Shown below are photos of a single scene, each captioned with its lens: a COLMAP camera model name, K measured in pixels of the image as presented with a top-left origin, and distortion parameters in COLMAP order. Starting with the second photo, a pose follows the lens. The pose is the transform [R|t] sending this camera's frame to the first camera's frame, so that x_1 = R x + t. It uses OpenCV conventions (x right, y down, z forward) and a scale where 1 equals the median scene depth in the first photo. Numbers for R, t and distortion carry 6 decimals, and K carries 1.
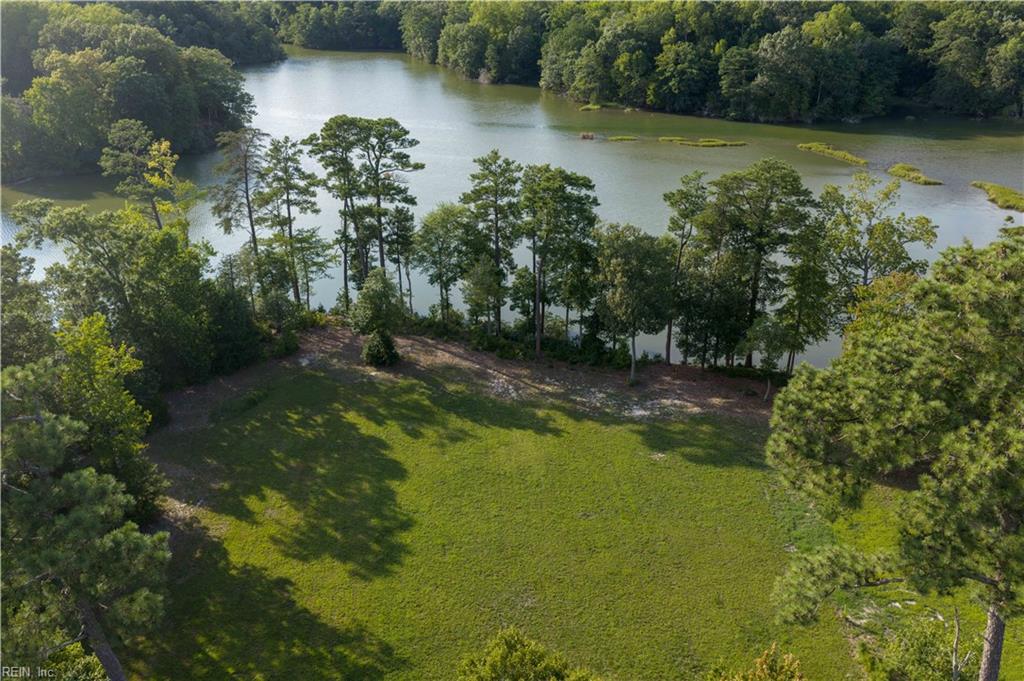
lens RADIAL K [[842.7, 0, 512.5], [0, 842.7, 340.5], [0, 0, 1]] dist [-0.010310, -0.006123]
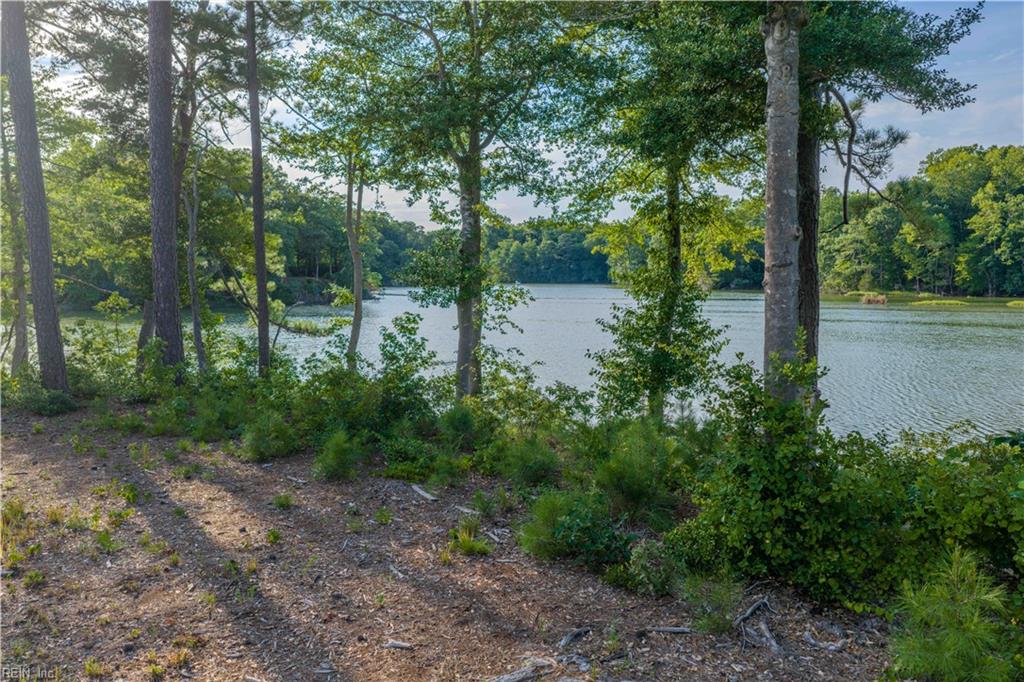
lens RADIAL K [[842.7, 0, 512.3], [0, 842.7, 340.5], [0, 0, 1]] dist [-0.010310, -0.006123]
pose [[0.967587, 0.025610, -0.251237, -0.008656], [-0.108218, 0.940922, -0.320865, 0.005566], [0.228177, 0.337653, 0.913195, 0.335373]]
